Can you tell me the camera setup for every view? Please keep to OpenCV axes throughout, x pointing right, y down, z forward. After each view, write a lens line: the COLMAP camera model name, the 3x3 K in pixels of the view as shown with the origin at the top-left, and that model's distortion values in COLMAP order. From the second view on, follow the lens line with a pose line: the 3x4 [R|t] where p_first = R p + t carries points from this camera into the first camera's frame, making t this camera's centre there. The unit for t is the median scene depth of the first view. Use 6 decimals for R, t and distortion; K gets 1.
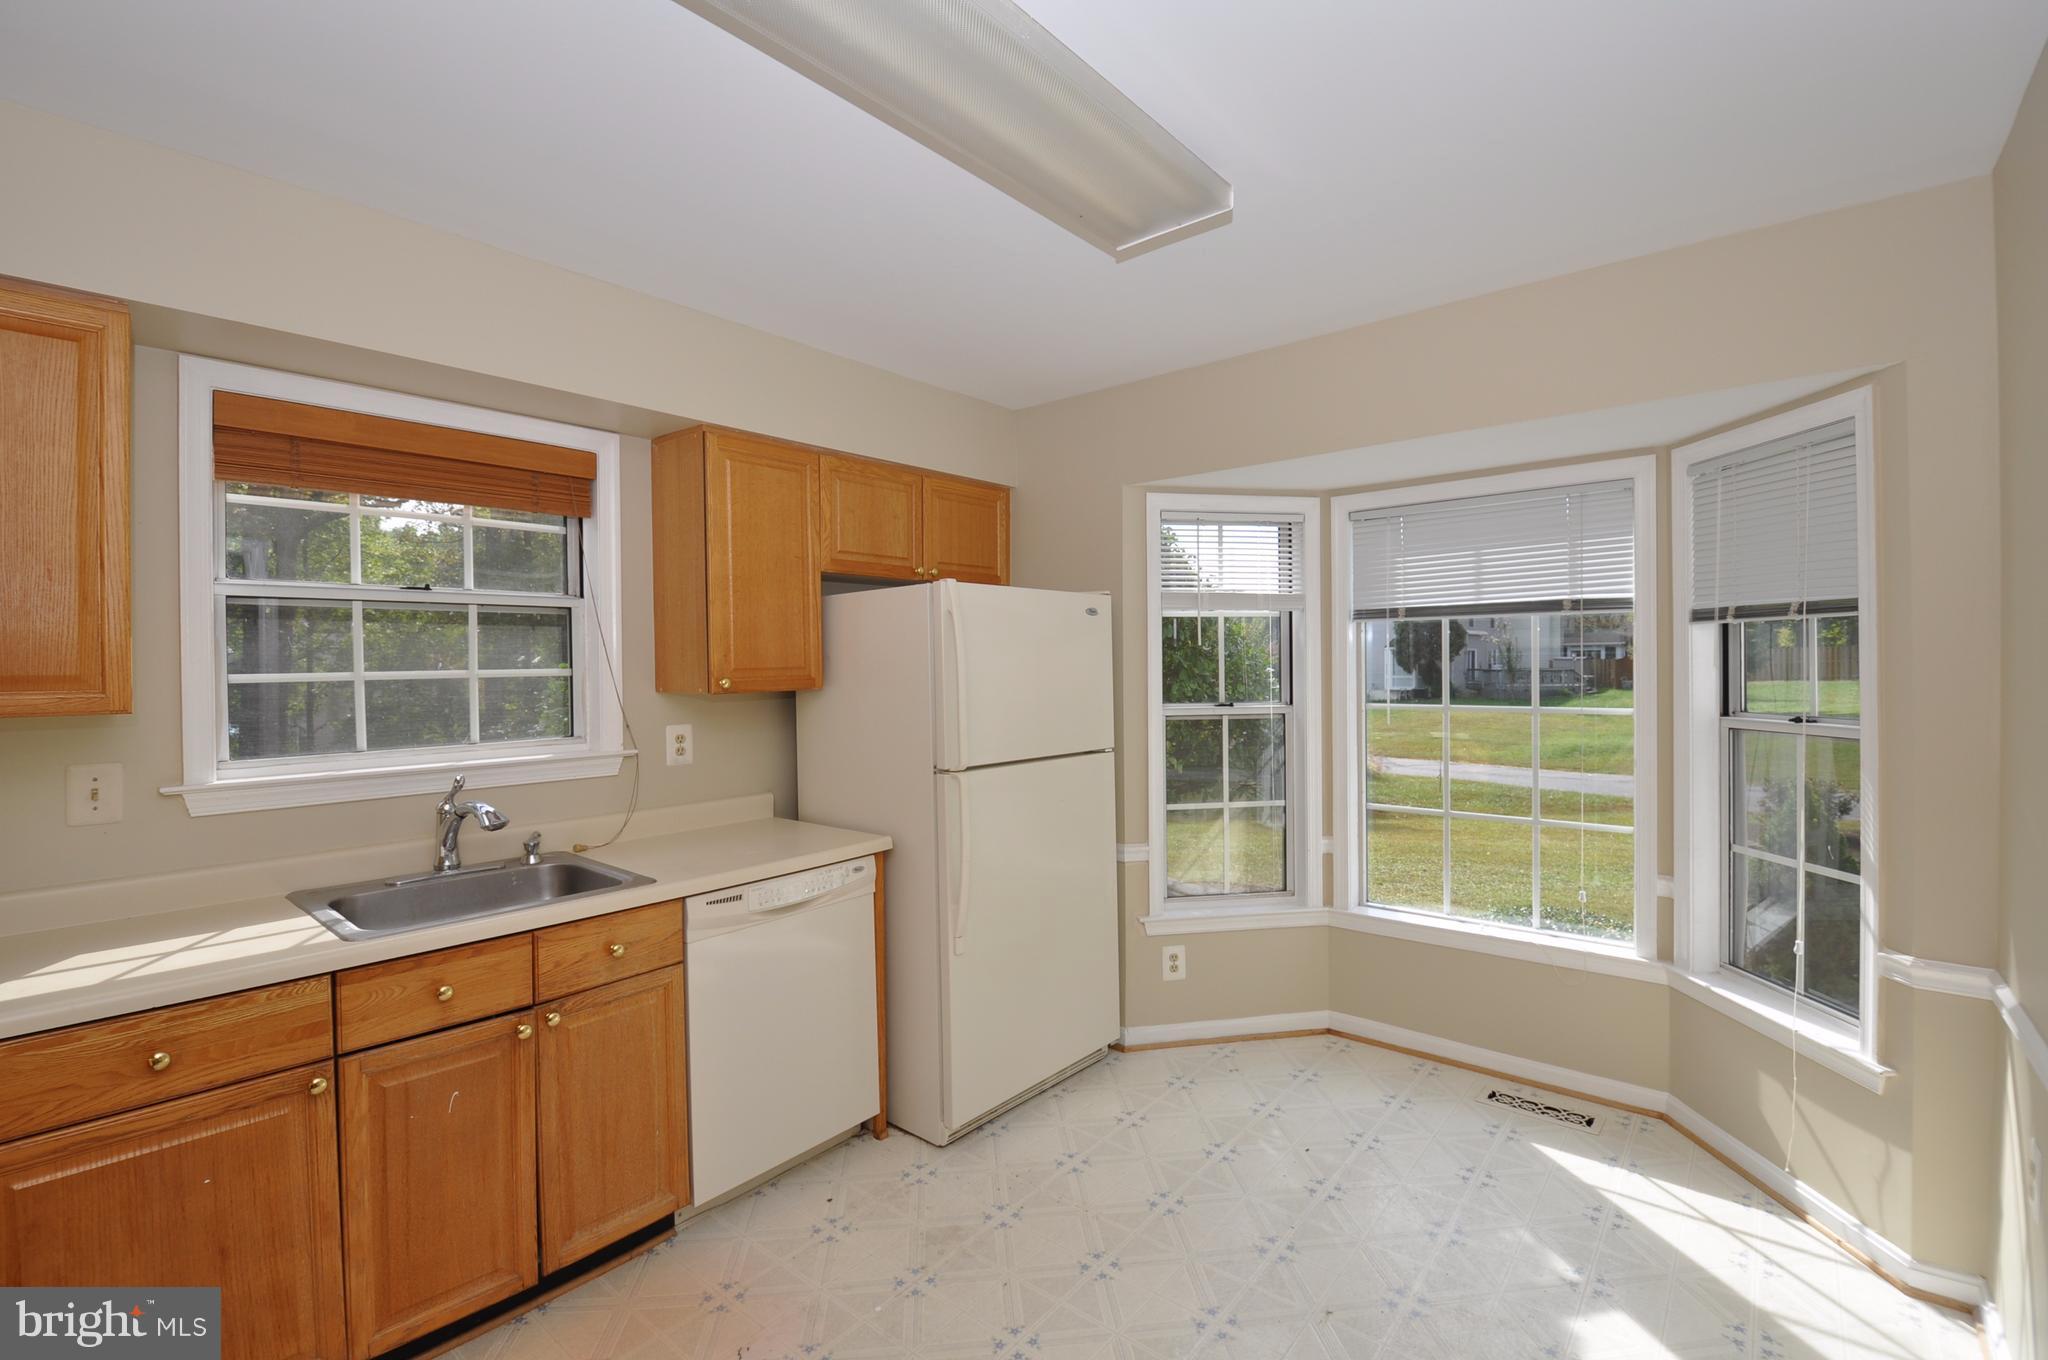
lens RADIAL K [[910.5, 0, 1029.1], [0, 910.5, 677.4], [0, 0, 1]] dist [0.030598, -0.031024]
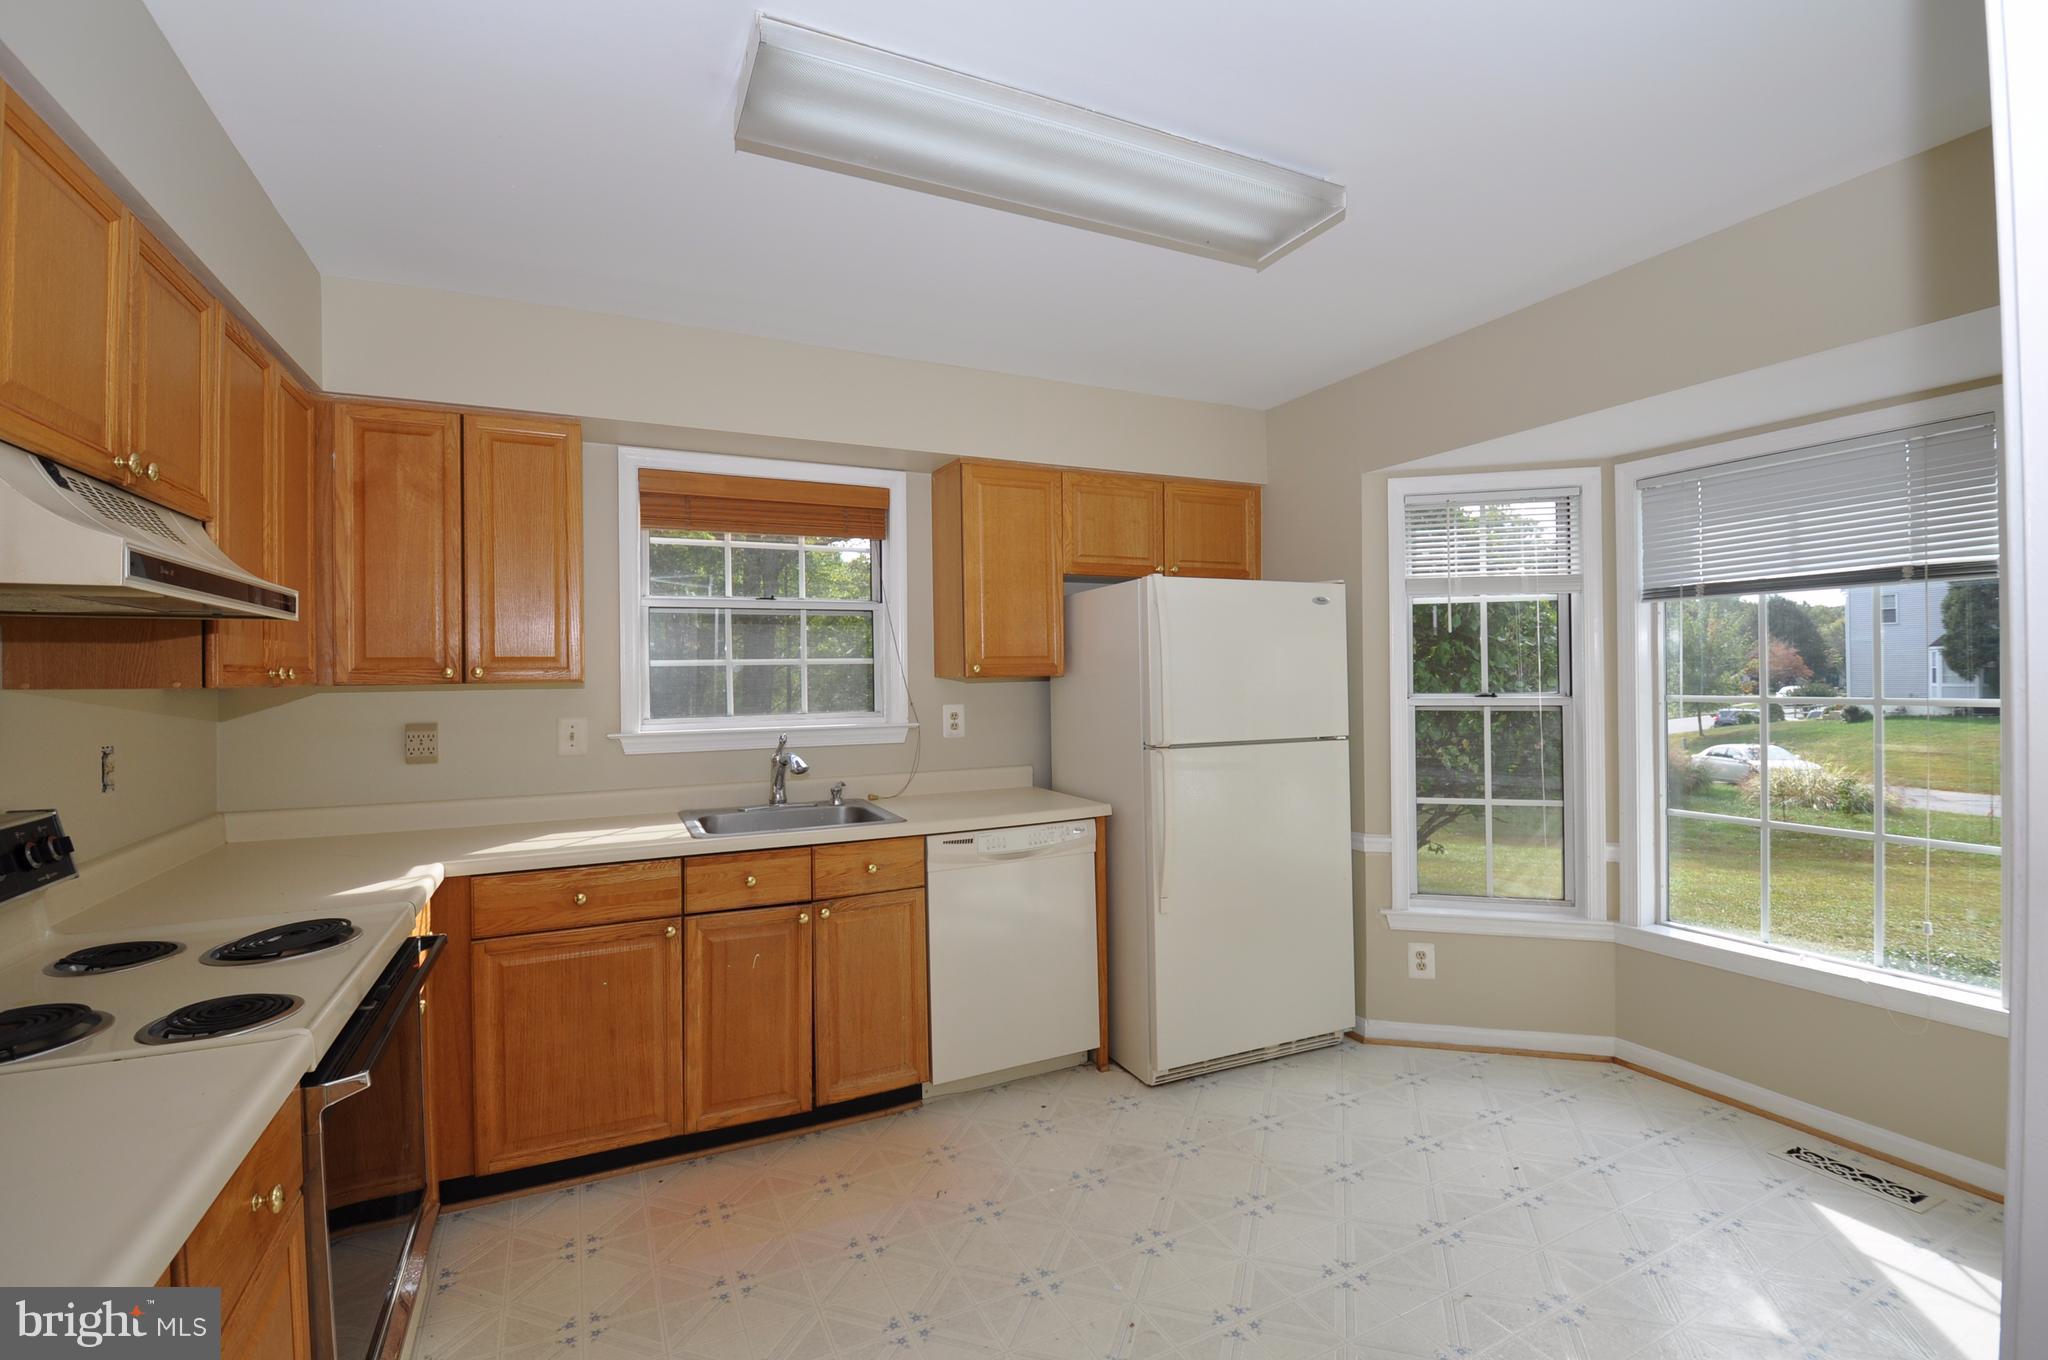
lens RADIAL K [[910.5, 0, 1029.1], [0, 910.5, 677.4], [0, 0, 1]] dist [0.030598, -0.031024]
pose [[0.912438, -0.000023, -0.409216, 0.214681], [-0.003640, 0.999960, -0.008174, 0.026178], [0.409200, 0.008948, 0.912401, -0.071678]]
